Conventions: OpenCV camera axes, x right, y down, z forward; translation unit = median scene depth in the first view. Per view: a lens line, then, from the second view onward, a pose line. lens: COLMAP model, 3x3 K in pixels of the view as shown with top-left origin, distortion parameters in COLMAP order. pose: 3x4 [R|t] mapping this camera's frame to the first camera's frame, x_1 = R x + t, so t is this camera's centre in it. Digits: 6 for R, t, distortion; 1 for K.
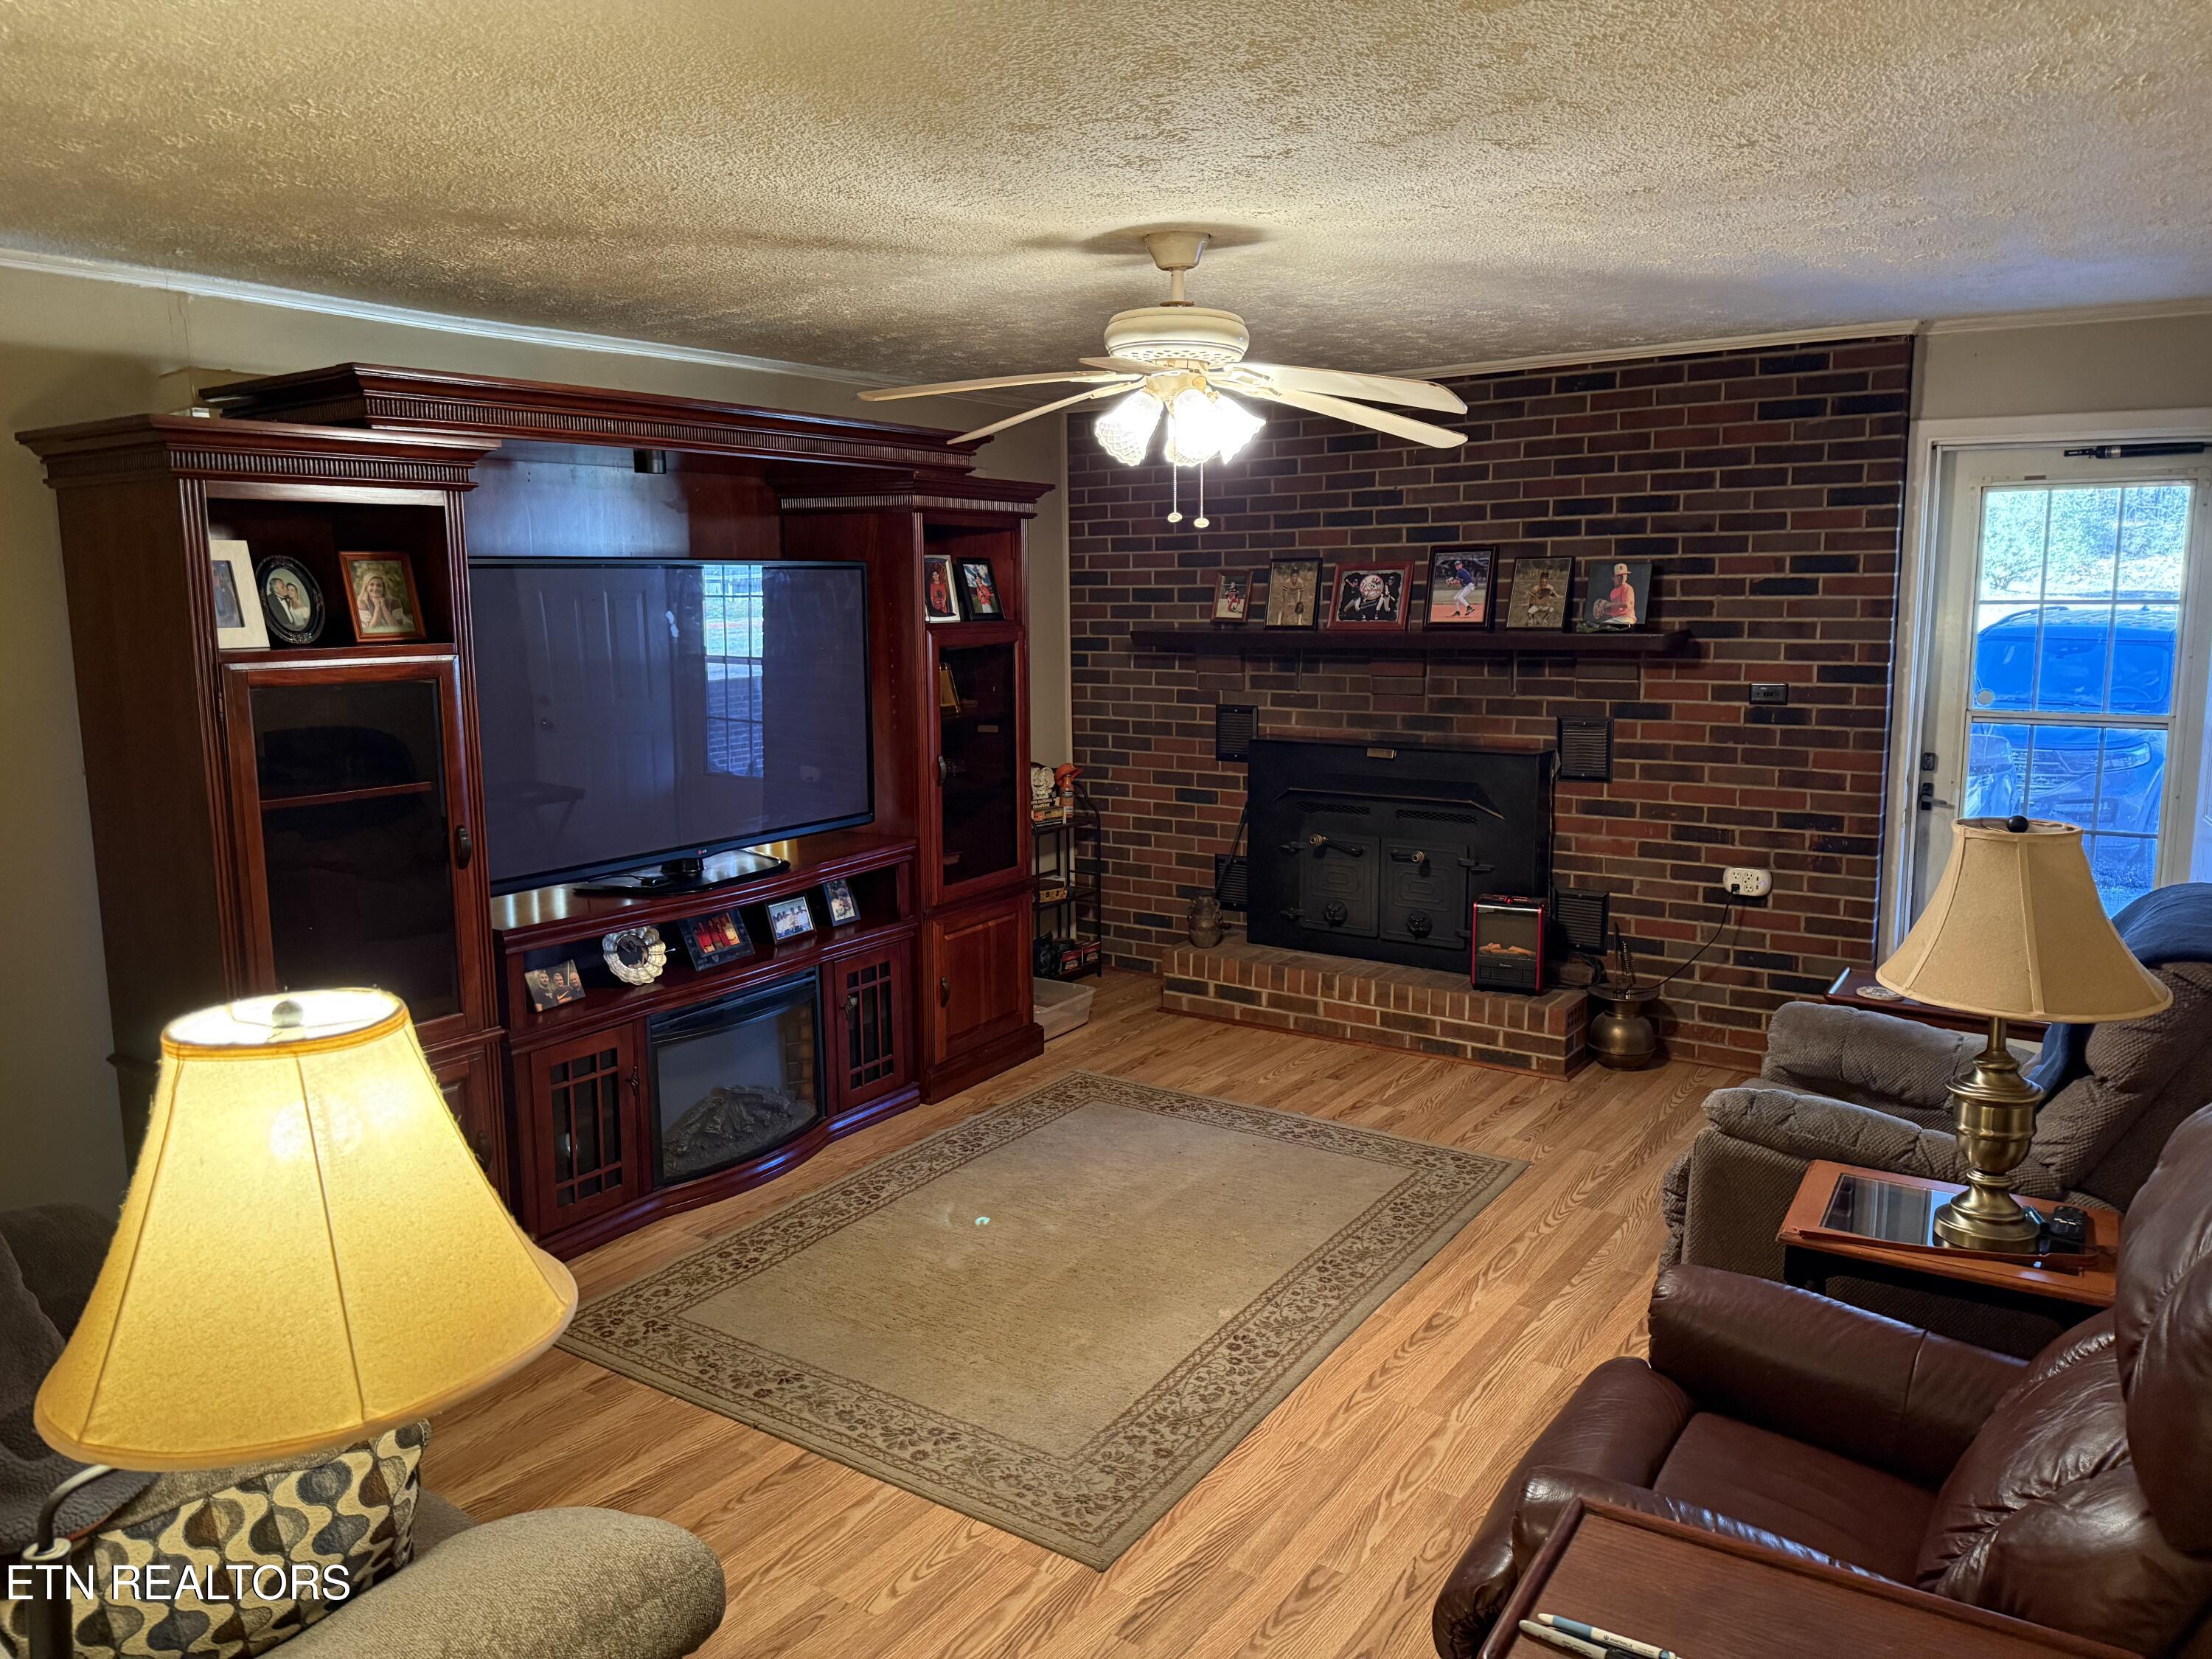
lens RADIAL K [[1647.8, 0, 1106.0], [0, 1647.8, 829.5], [0, 0, 1]] dist [0.132973, -0.187137]
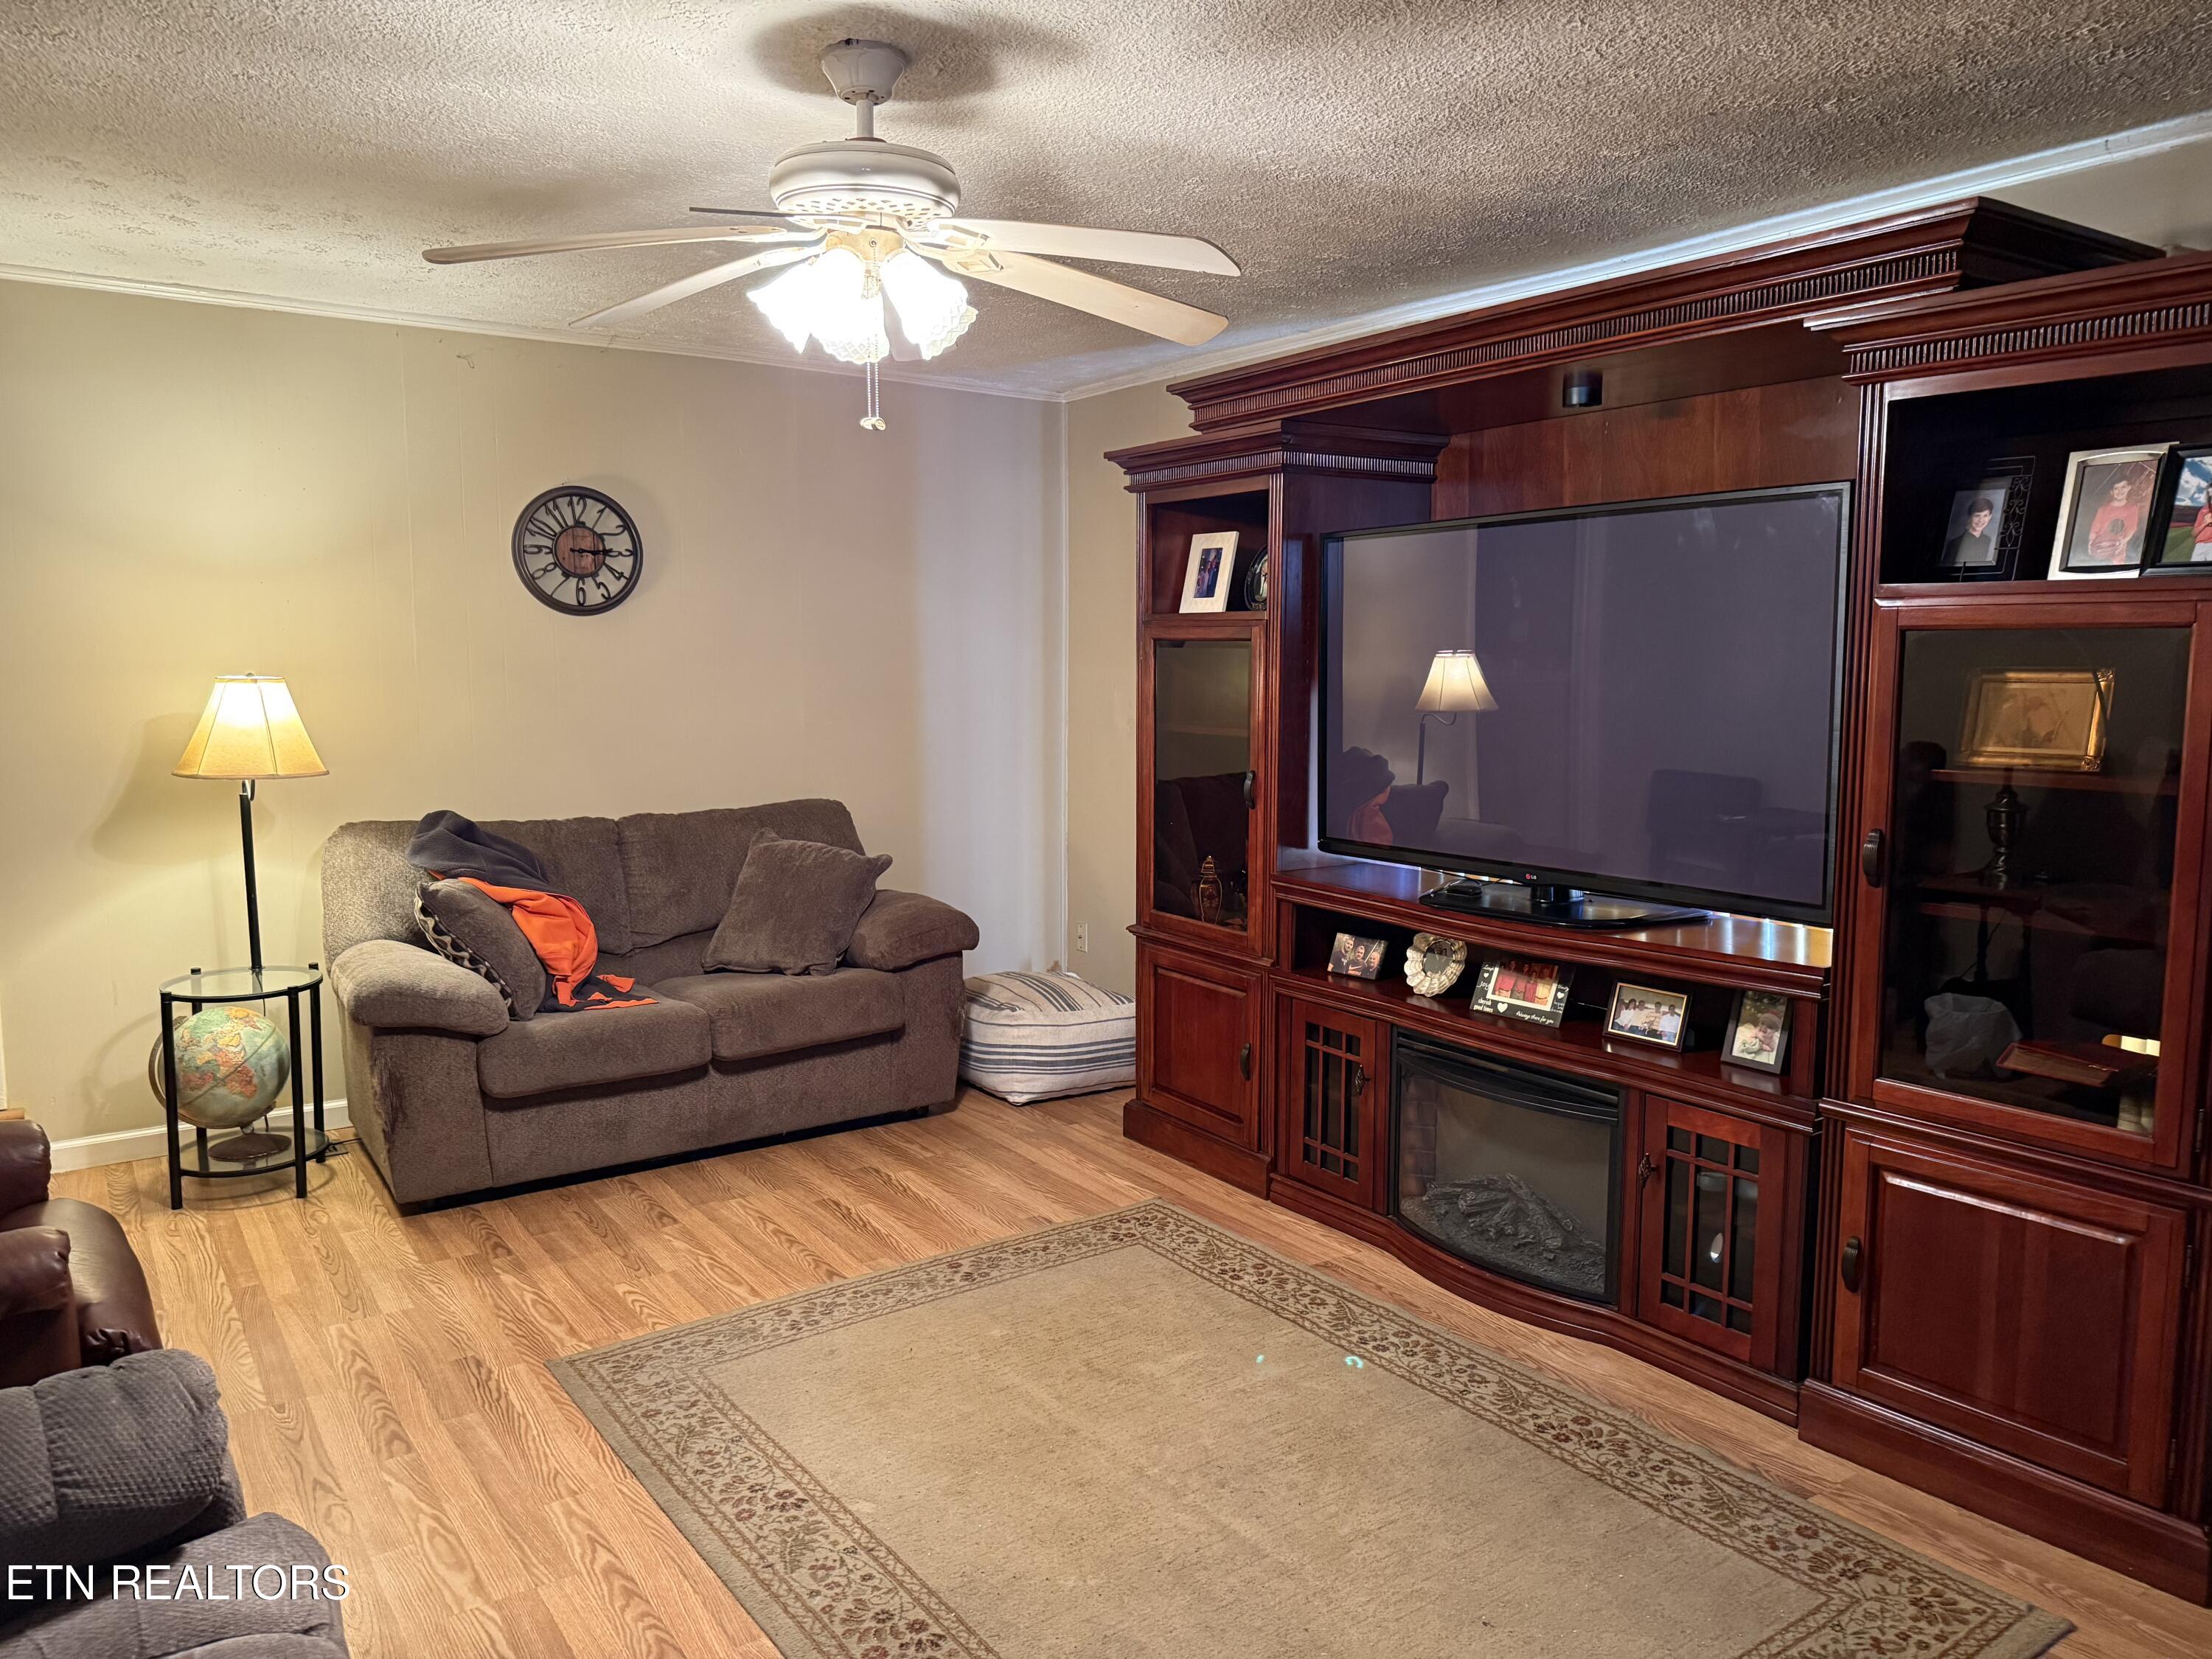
lens RADIAL K [[1647.8, 0, 1106.0], [0, 1647.8, 829.5], [0, 0, 1]] dist [0.132973, -0.187137]
pose [[-0.398020, 0.115243, -0.910109, 0.631310], [-0.130691, 0.974836, 0.180595, -0.141832], [0.908020, 0.190824, -0.372943, 1.237366]]
